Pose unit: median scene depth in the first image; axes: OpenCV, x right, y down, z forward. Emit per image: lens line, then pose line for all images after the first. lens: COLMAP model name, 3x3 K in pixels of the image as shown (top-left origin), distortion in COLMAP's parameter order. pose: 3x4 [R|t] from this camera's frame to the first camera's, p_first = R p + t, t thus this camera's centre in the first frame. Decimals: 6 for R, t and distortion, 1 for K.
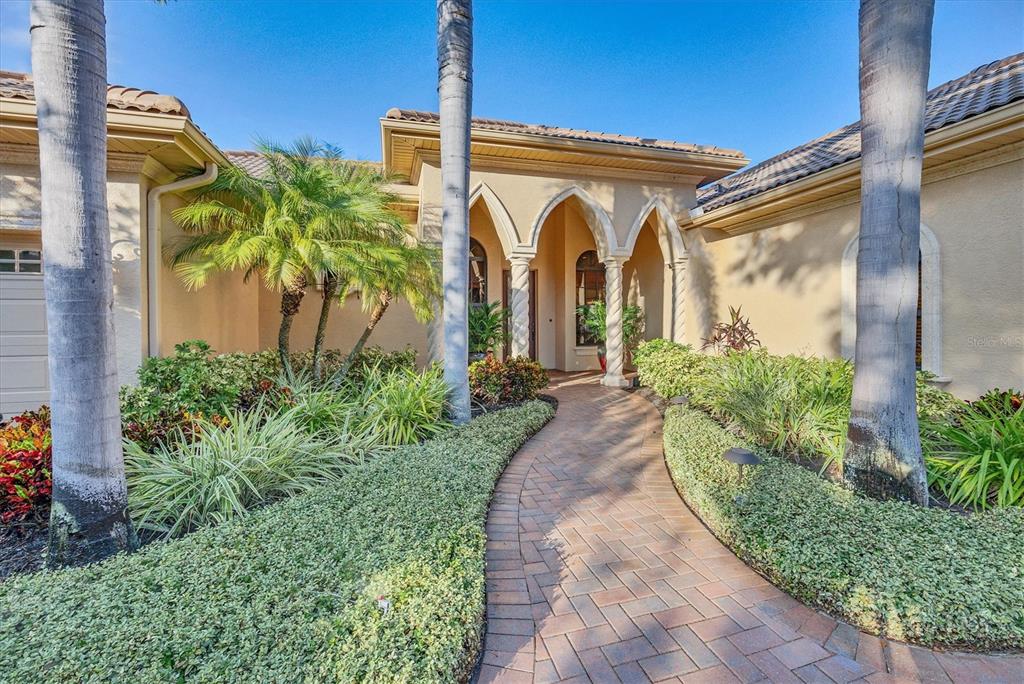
lens RADIAL K [[423.6, 0, 510.2], [0, 423.6, 328.6], [0, 0, 1]] dist [0.000958, 0.000159]
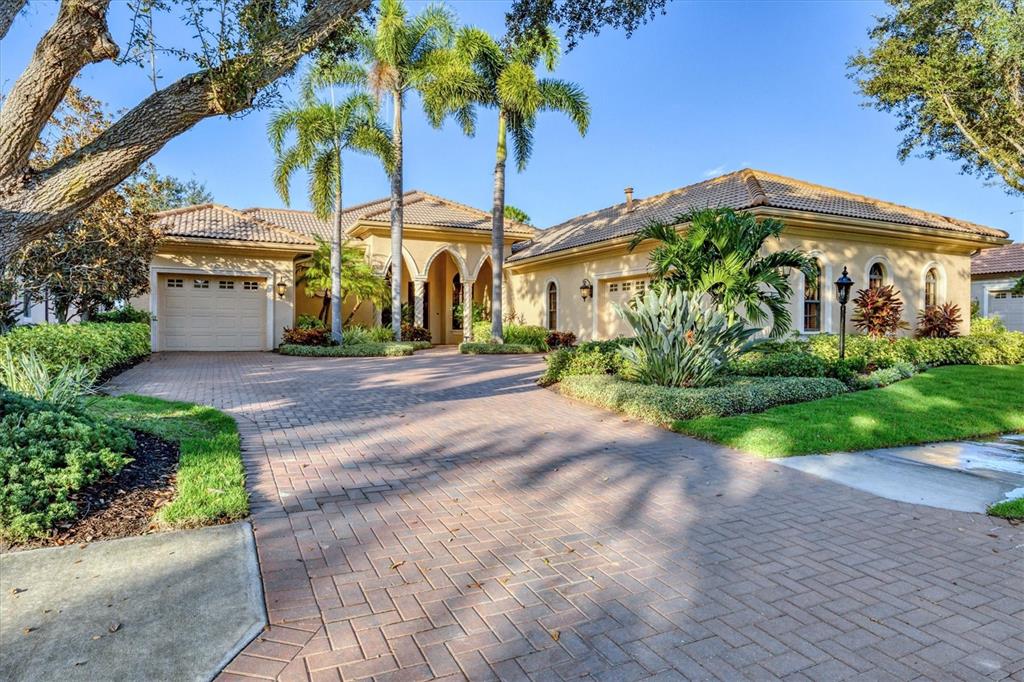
lens RADIAL K [[590.6, 0, 512.0], [0, 590.6, 341.0], [0, 0, 1]] dist [0.004919, 0.000949]
pose [[0.984420, 0.021624, 0.174499, -0.025556], [-0.023971, 0.999648, 0.011353, 0.077632], [-0.174192, -0.015359, 0.984592, -1.912760]]
